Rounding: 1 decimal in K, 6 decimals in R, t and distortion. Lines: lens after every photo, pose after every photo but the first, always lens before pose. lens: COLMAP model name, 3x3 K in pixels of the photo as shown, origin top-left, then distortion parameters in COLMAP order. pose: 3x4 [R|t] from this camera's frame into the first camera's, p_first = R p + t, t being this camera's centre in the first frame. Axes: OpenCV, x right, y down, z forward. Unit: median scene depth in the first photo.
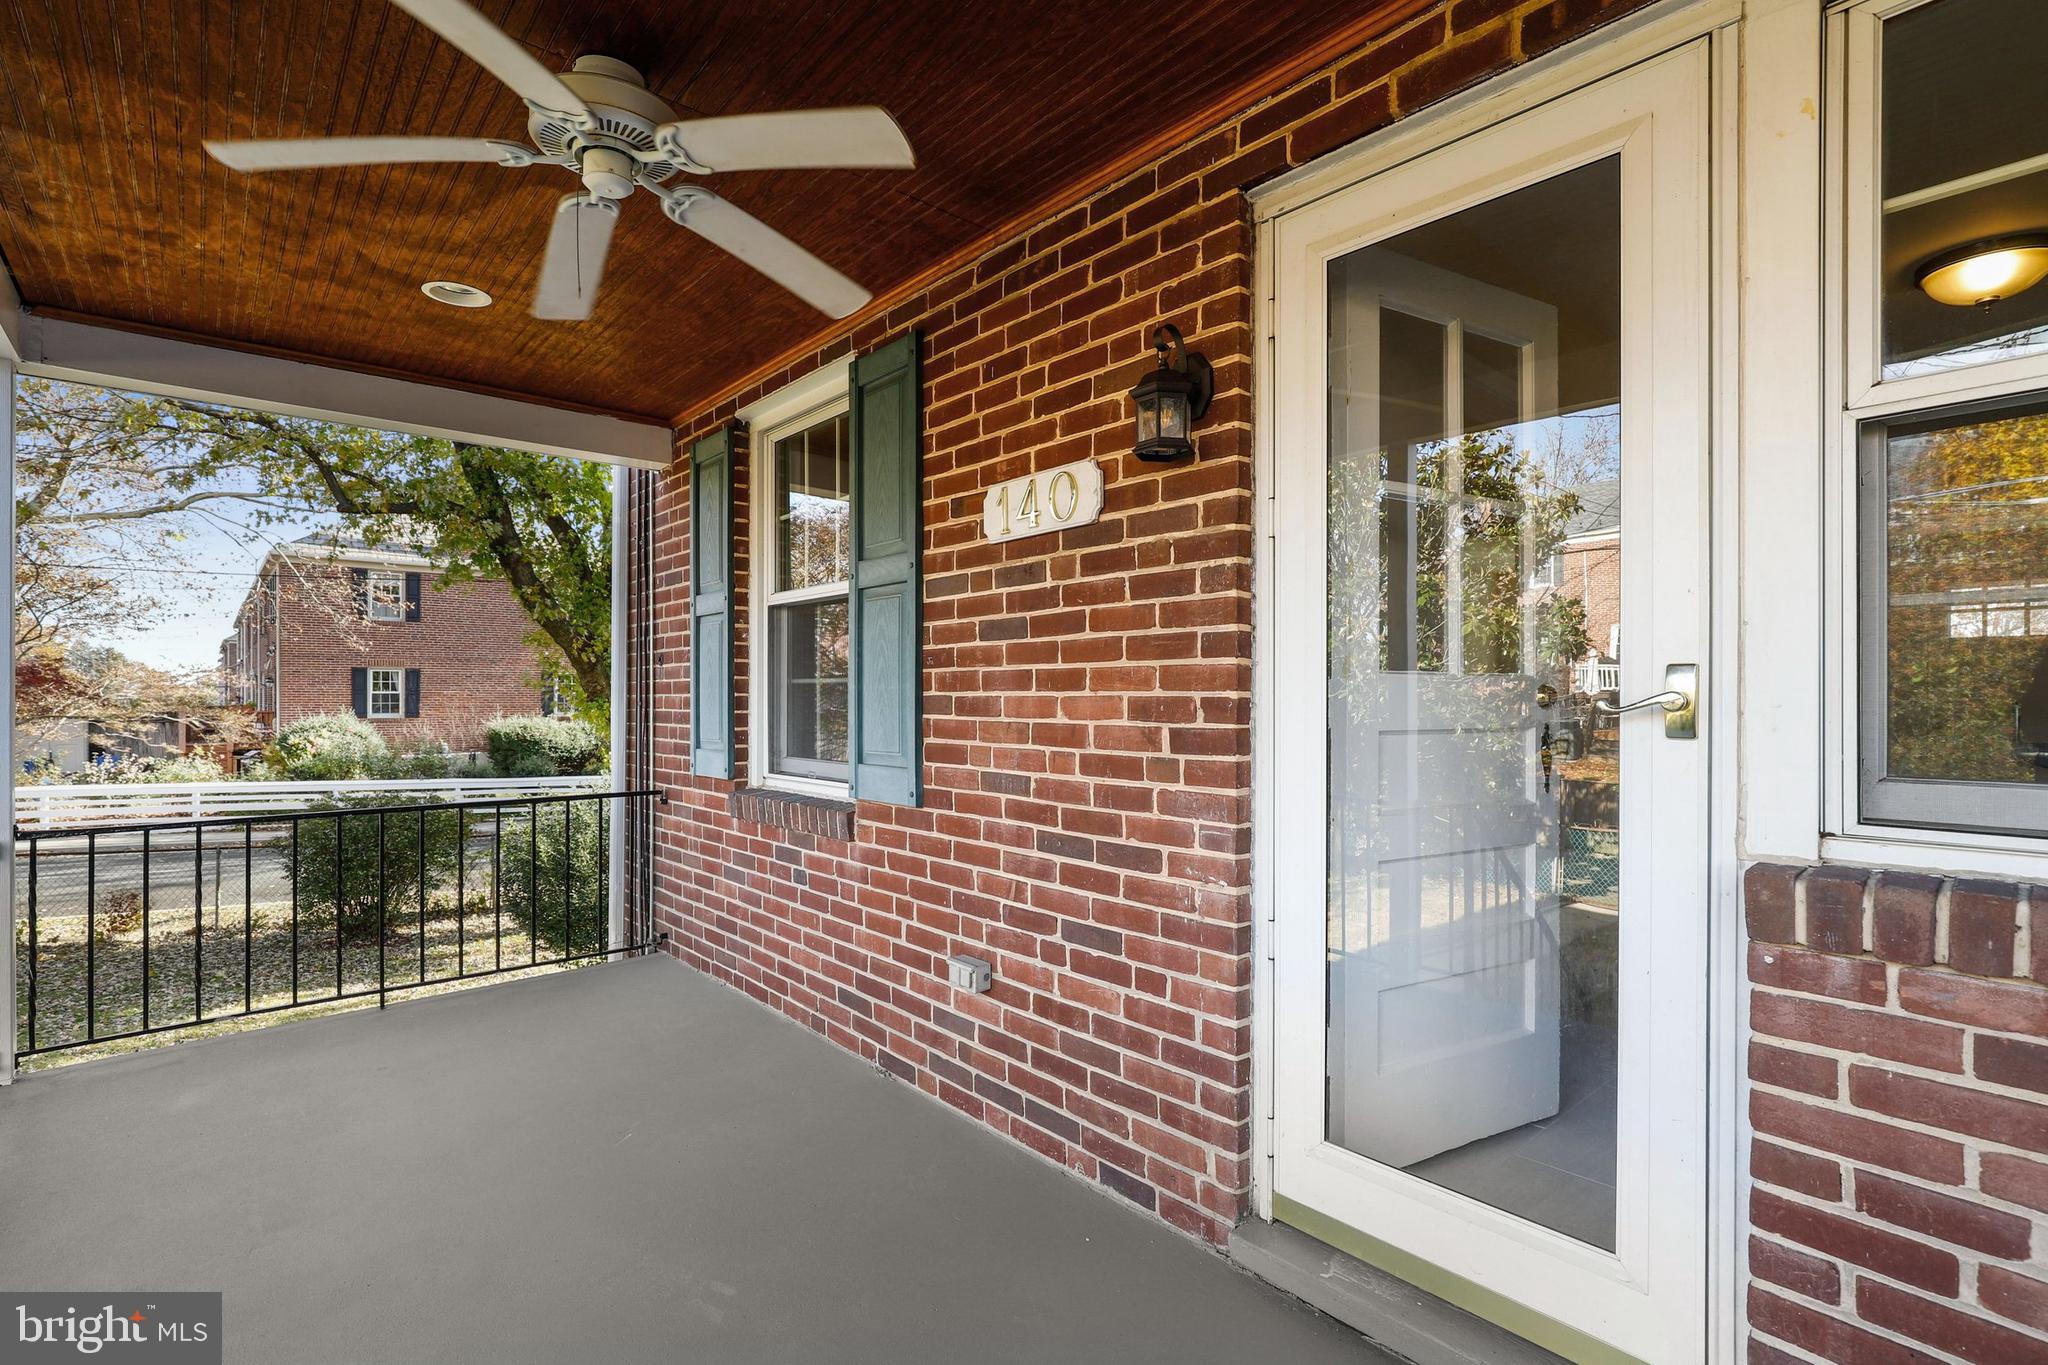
lens RADIAL K [[962.1, 0, 1016.2], [0, 962.1, 703.4], [0, 0, 1]] dist [-0.018897, 0.000397]
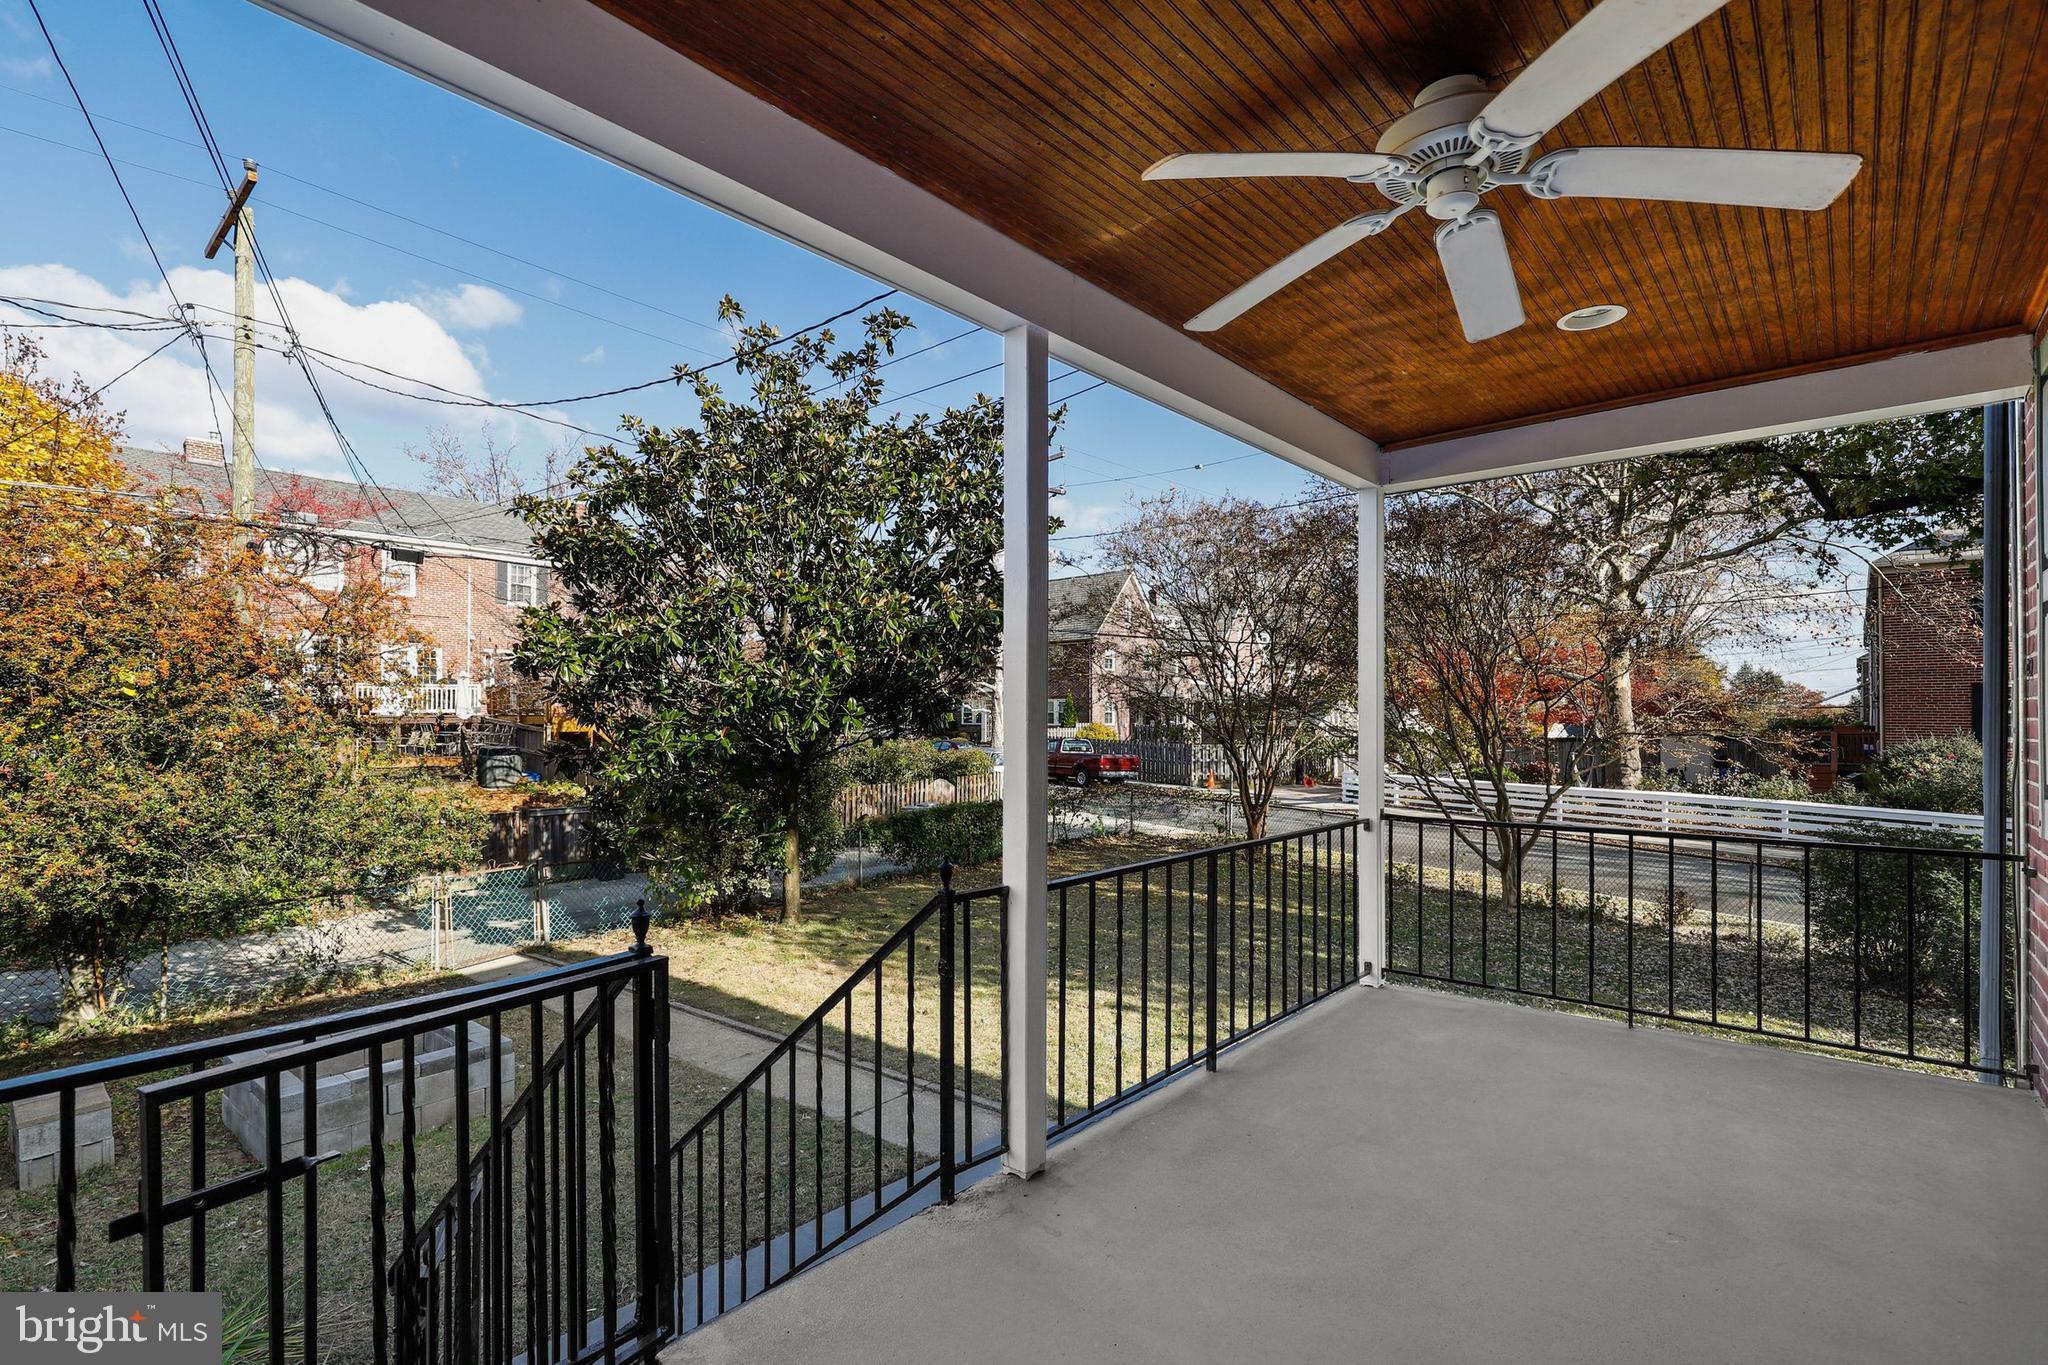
lens RADIAL K [[942.4, 0, 1016.4], [0, 942.4, 698.4], [0, 0, 1]] dist [-0.016624, 0.000778]
pose [[0.129636, -0.018567, -0.991388, 0.077376], [-0.007592, 0.999777, -0.019717, -0.001816], [0.991533, 0.010082, 0.129466, 0.072304]]
